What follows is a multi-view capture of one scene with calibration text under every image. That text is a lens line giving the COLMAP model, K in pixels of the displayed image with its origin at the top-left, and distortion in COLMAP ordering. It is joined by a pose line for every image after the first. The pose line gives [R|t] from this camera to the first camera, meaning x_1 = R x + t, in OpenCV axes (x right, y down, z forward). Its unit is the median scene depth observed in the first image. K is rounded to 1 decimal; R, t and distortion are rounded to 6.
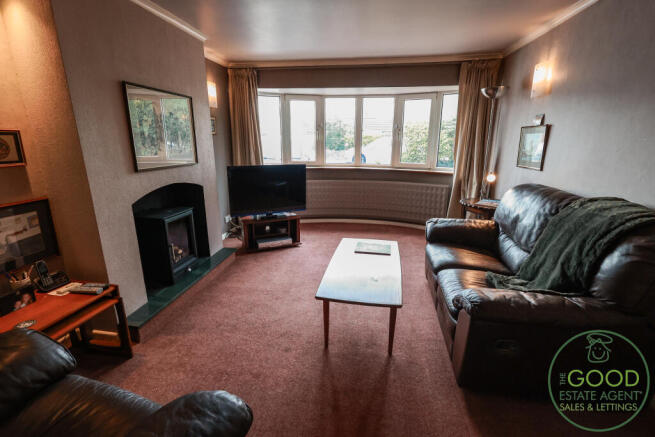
lens RADIAL K [[303.4, 0, 329.9], [0, 303.4, 218.8], [0, 0, 1]] dist [0.004106, 0.000718]
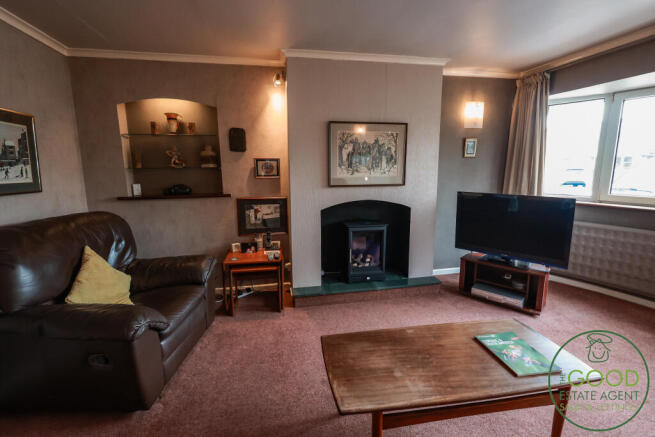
lens RADIAL K [[303.4, 0, 329.5], [0, 303.4, 216.0], [0, 0, 1]] dist [0.004106, 0.000718]
pose [[0.341622, 0.147470, -0.928196, 0.468088], [-0.232692, 0.970136, 0.068491, -0.091942], [0.910576, 0.192585, 0.365734, 0.413802]]
